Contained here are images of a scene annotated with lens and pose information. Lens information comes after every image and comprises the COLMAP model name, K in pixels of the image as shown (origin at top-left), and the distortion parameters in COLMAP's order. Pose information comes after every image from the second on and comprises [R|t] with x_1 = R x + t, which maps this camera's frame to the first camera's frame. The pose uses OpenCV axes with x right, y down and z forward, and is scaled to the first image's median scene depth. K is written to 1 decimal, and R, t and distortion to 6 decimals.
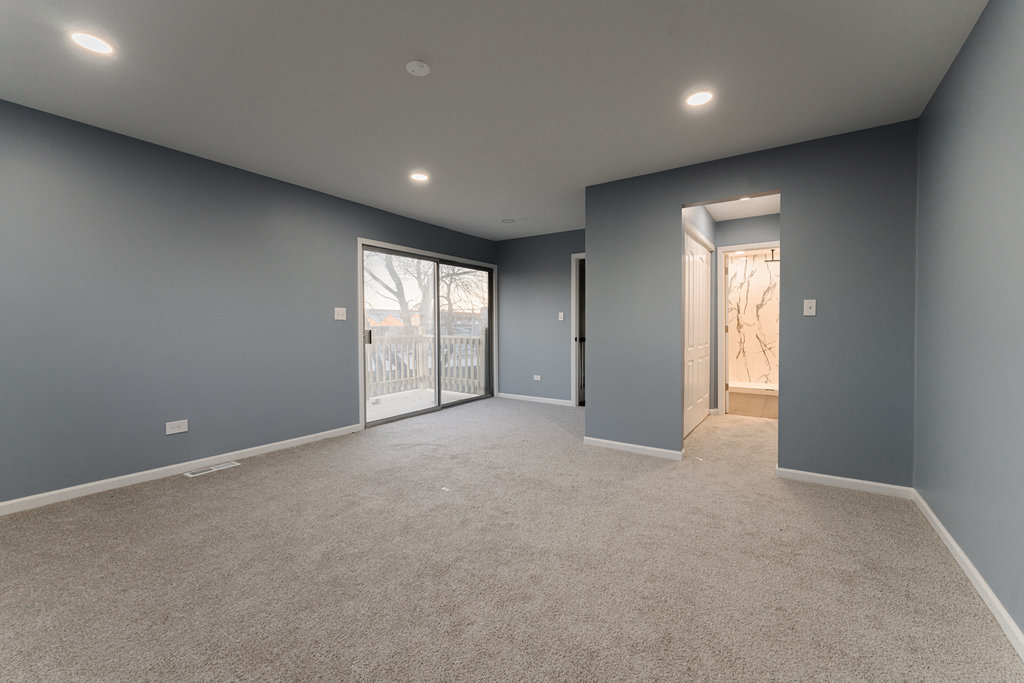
lens RADIAL K [[410.1, 0, 514.7], [0, 410.1, 331.8], [0, 0, 1]] dist [-0.001814, 0.000083]
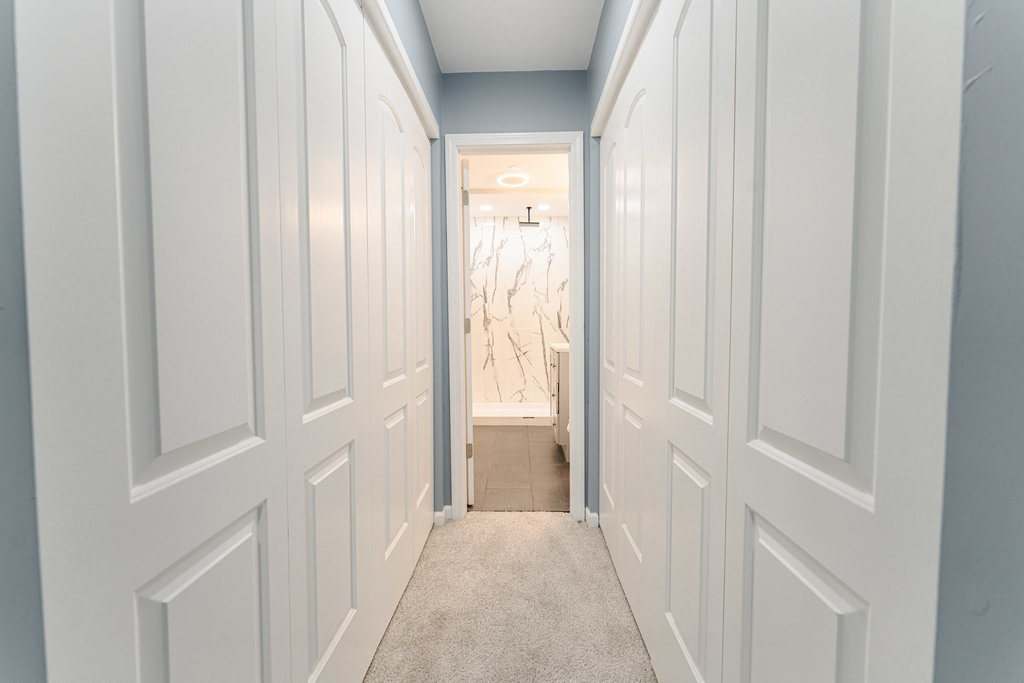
lens RADIAL K [[410.1, 0, 512.4], [0, 410.1, 340.1], [0, 0, 1]] dist [-0.001814, 0.000083]
pose [[0.838378, -0.023221, 0.544594, 0.219935], [0.007844, 0.999503, 0.030542, -0.003043], [-0.545032, -0.021334, 0.838144, 0.418040]]
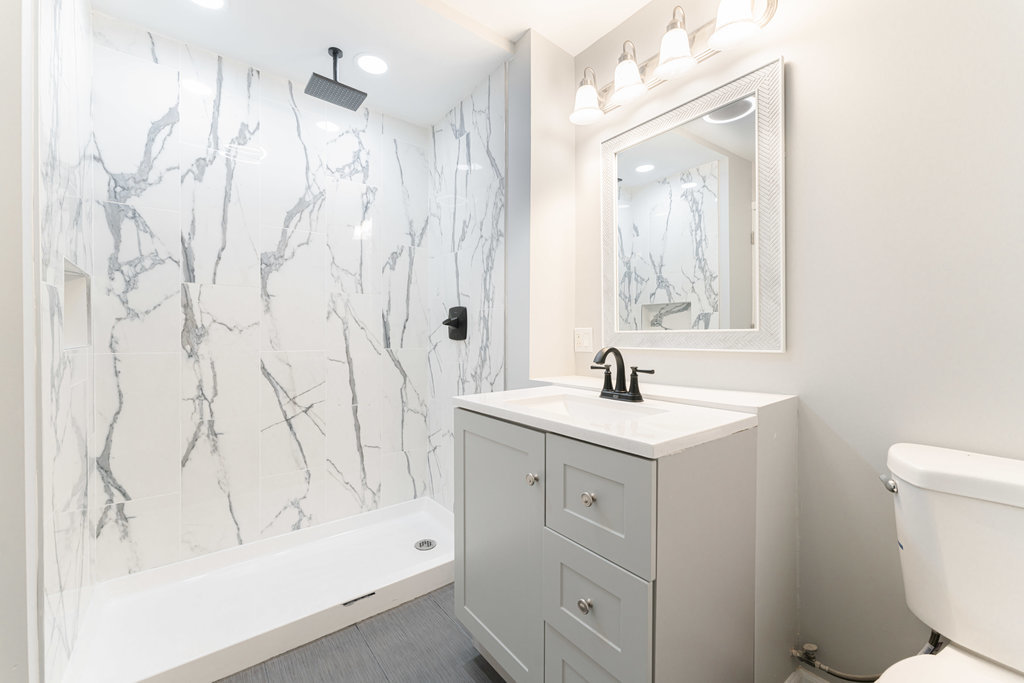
lens RADIAL K [[410.1, 0, 509.3], [0, 410.1, 338.7], [0, 0, 1]] dist [-0.001814, 0.000083]
pose [[0.326743, -0.005761, 0.945096, 0.386597], [0.007964, 0.999963, 0.003342, -0.009419], [-0.945080, 0.006435, 0.326777, 0.756578]]
